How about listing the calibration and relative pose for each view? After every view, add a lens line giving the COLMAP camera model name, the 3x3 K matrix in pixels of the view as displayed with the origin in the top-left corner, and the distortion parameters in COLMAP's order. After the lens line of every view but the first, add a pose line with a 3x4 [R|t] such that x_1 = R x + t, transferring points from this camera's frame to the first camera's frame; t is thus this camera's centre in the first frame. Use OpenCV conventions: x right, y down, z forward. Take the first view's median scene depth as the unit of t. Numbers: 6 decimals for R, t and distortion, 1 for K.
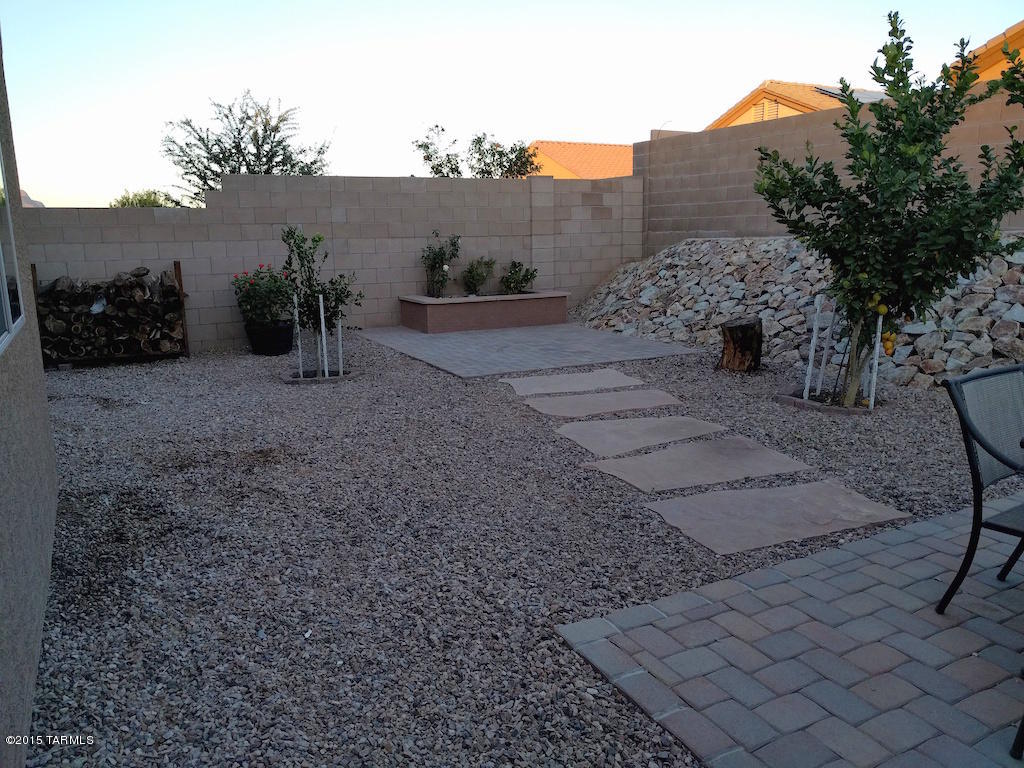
lens RADIAL K [[767.0, 0, 513.1], [0, 767.0, 382.7], [0, 0, 1]] dist [0.011132, 0.002609]
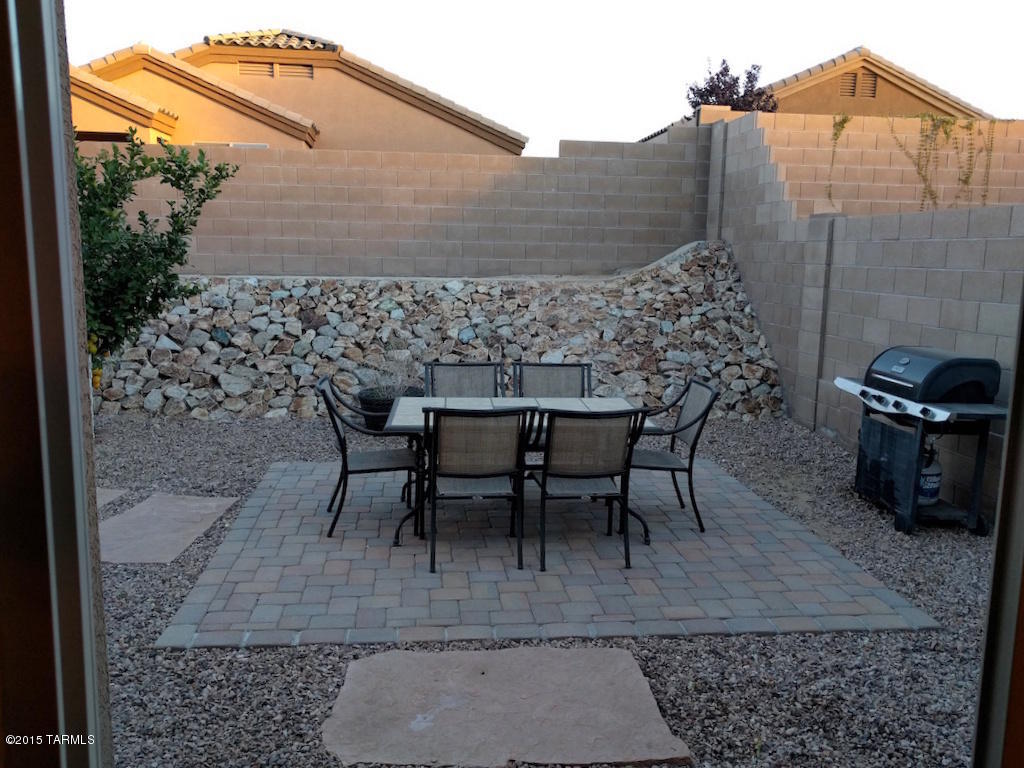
lens RADIAL K [[767.0, 0, 513.3], [0, 767.0, 382.3], [0, 0, 1]] dist [0.011132, 0.002609]
pose [[0.384383, -0.124039, 0.914803, -0.503389], [0.154842, 0.985557, 0.068571, -0.045403], [-0.910096, 0.115292, 0.398037, -0.001607]]
